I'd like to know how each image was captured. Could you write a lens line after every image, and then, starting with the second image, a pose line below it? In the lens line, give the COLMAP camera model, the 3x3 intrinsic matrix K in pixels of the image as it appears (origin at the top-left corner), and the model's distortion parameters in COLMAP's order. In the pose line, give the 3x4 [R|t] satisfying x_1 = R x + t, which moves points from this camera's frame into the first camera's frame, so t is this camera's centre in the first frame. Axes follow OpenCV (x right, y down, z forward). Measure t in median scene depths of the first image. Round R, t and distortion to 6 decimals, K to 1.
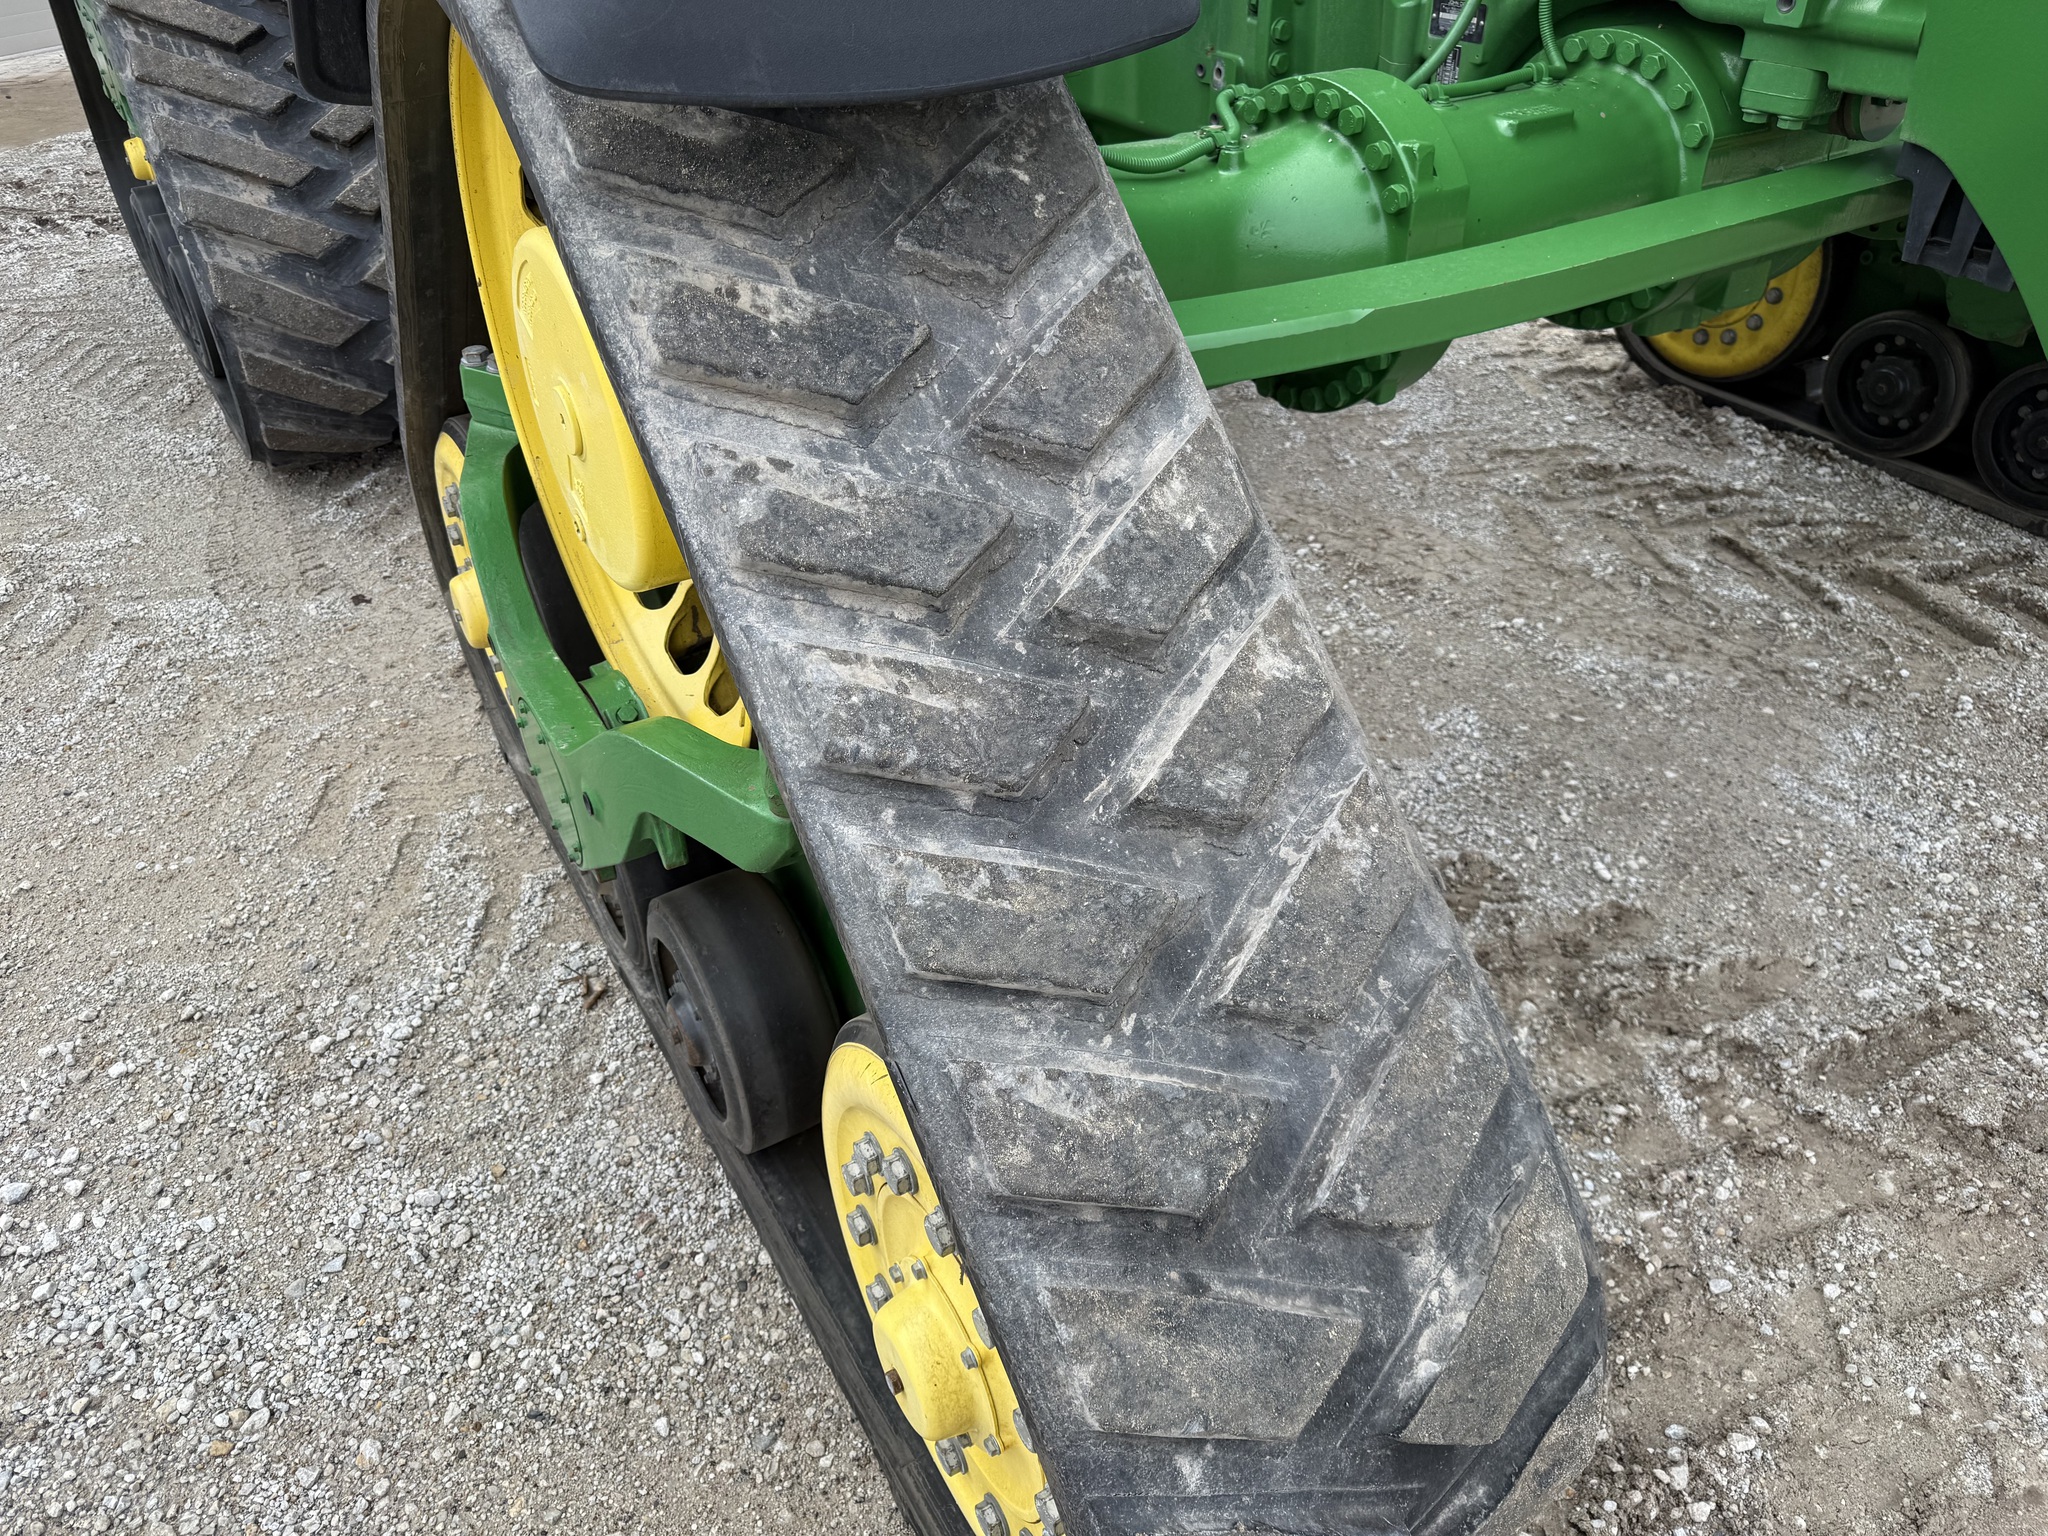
lens RADIAL K [[1453.9, 0, 1010.2], [0, 1453.9, 759.1], [0, 0, 1]] dist [0.028062, -0.033393]
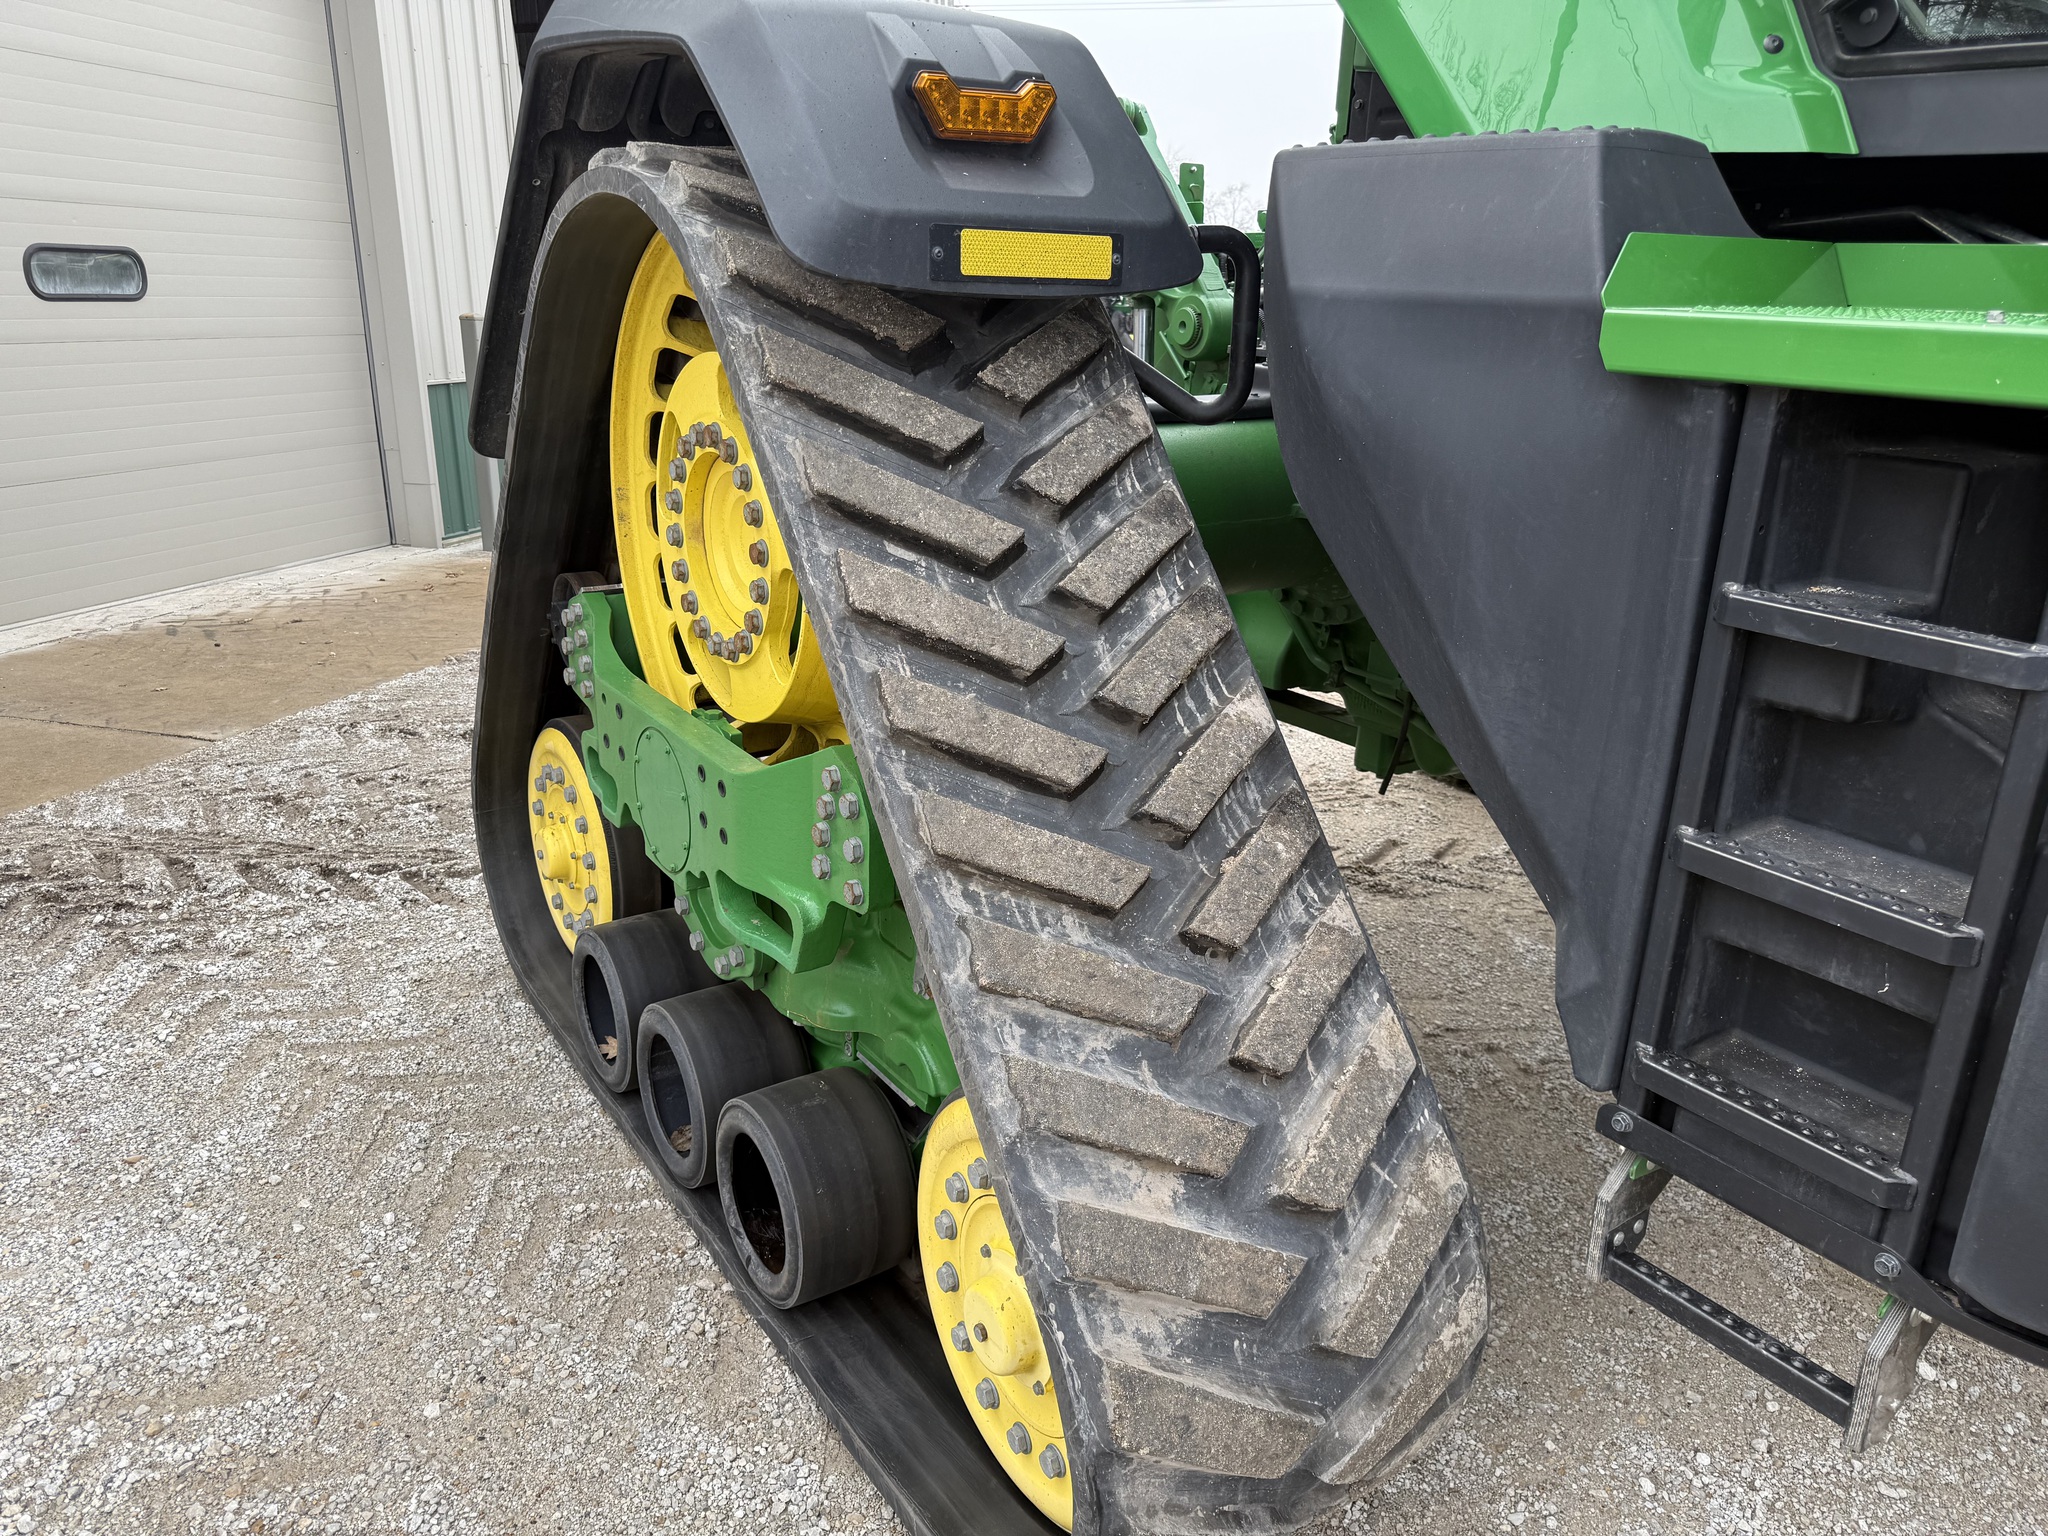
lens RADIAL K [[1405.1, 0, 1024.0], [0, 1405.1, 768.0], [0, 0, 1]] dist [0.183157, -0.420358]
pose [[0.998754, 0.033341, 0.037135, -0.750093], [-0.021694, 0.960161, -0.278605, -0.495913], [-0.044945, 0.277452, 0.959688, 0.595904]]
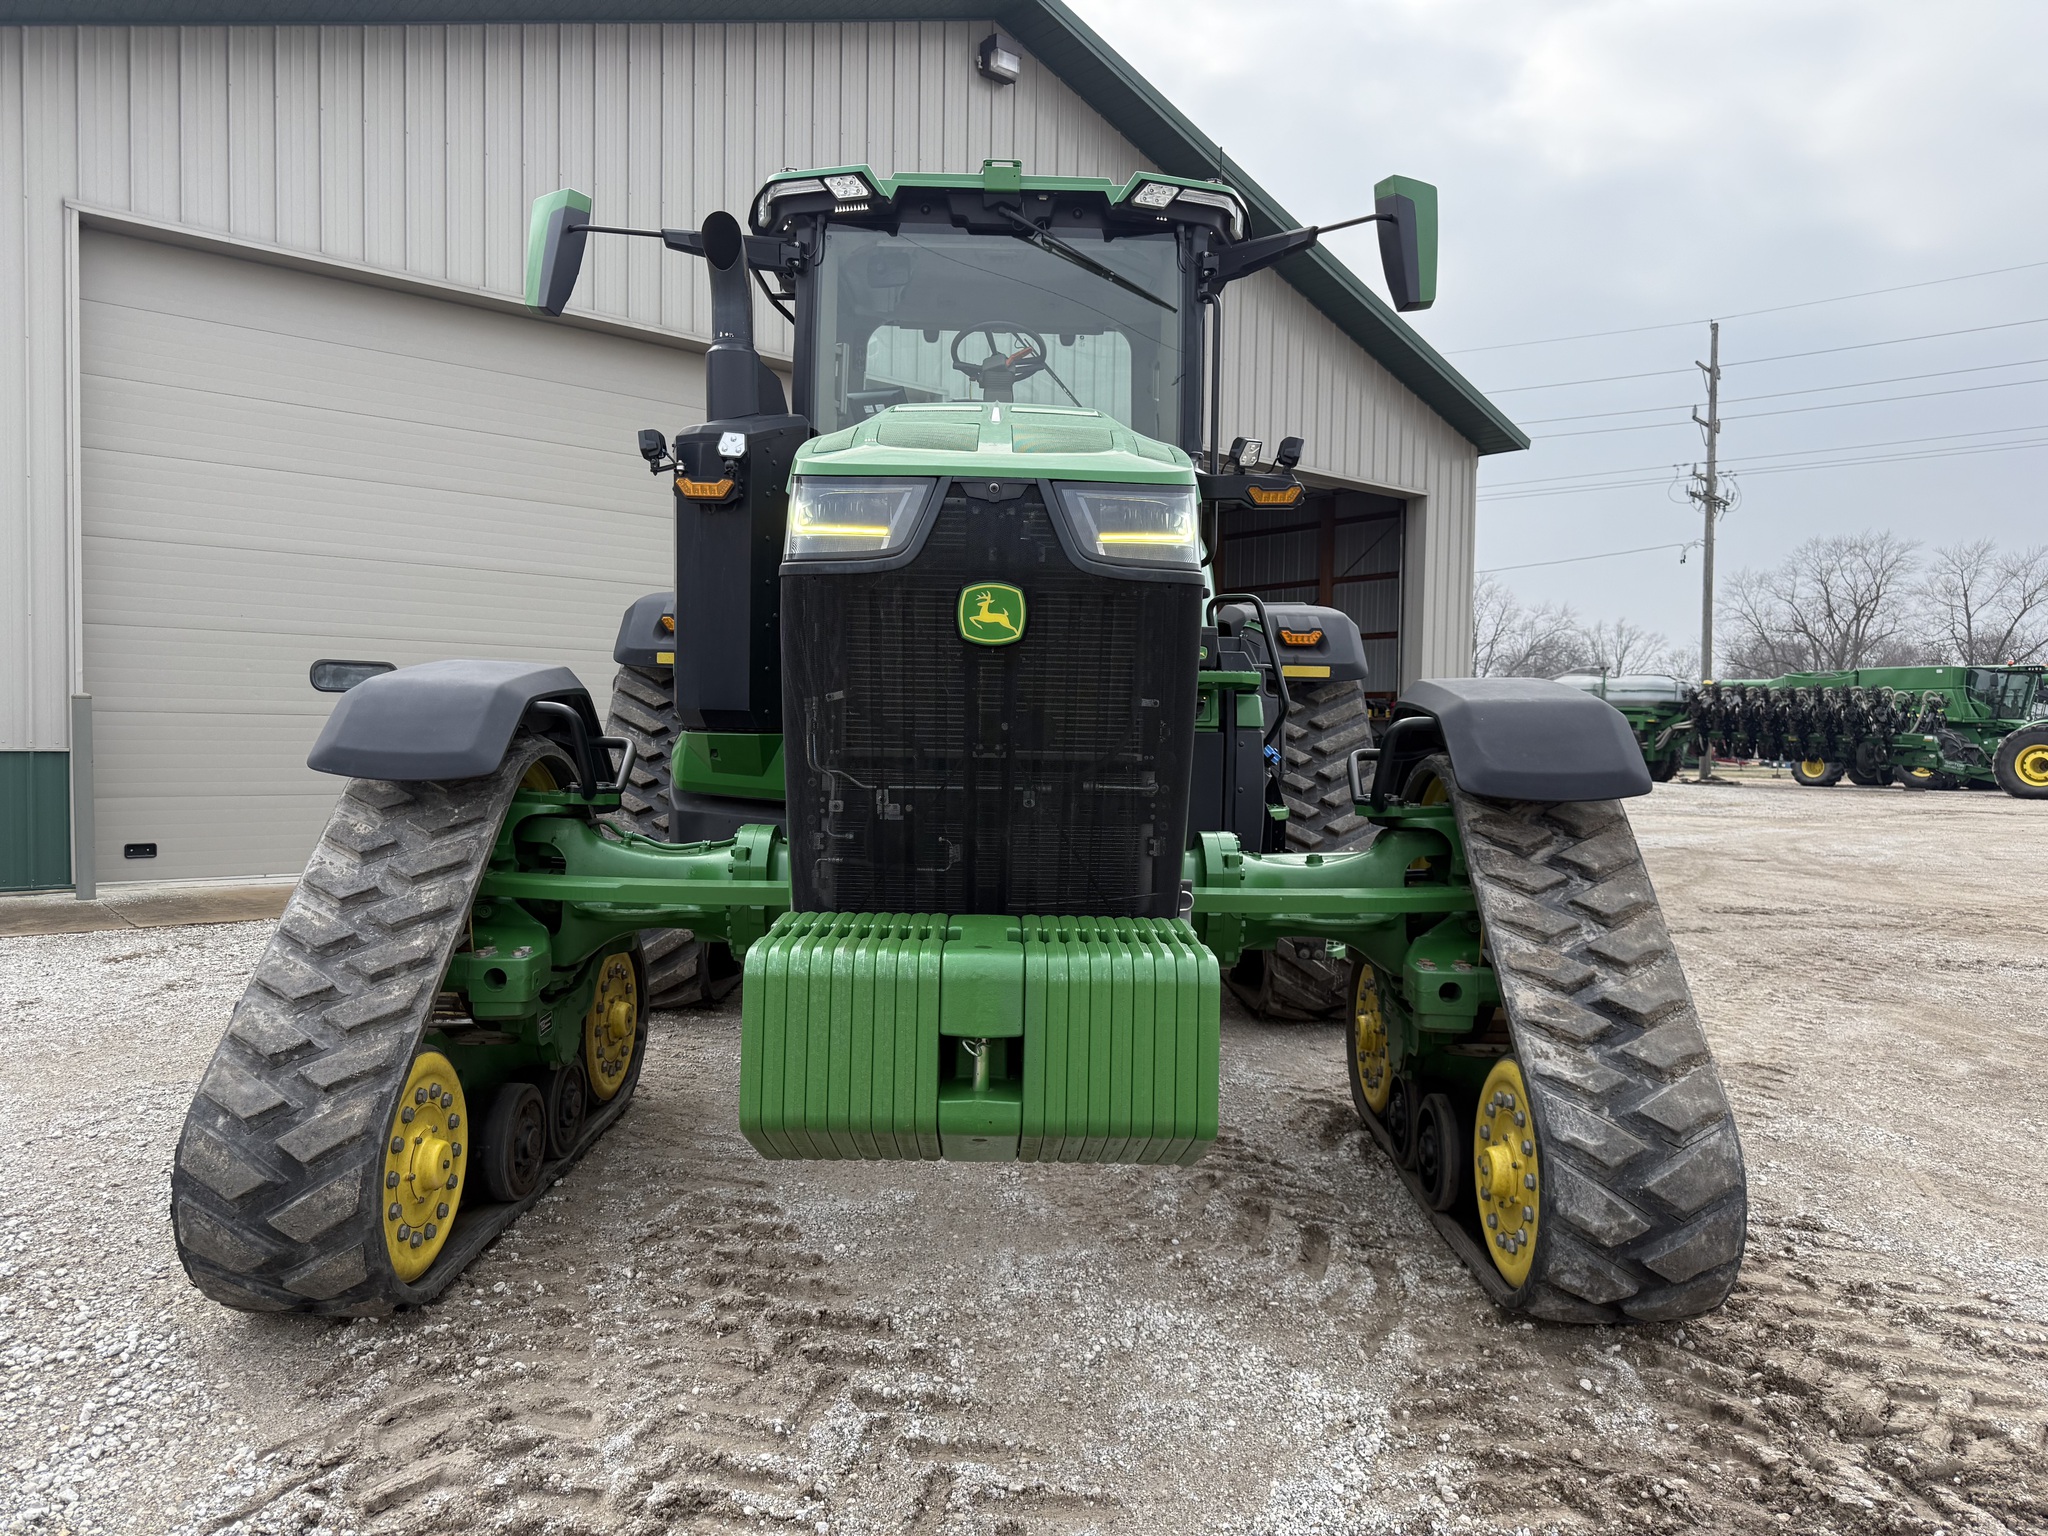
lens RADIAL K [[1434.0, 0, 1012.3], [0, 1434.0, 767.6], [0, 0, 1]] dist [0.129259, -0.225254]
pose [[0.846722, 0.056045, -0.529076, 1.378839], [-0.330595, 0.834575, -0.440671, 0.281721], [0.416856, 0.548036, 0.725181, -0.468706]]
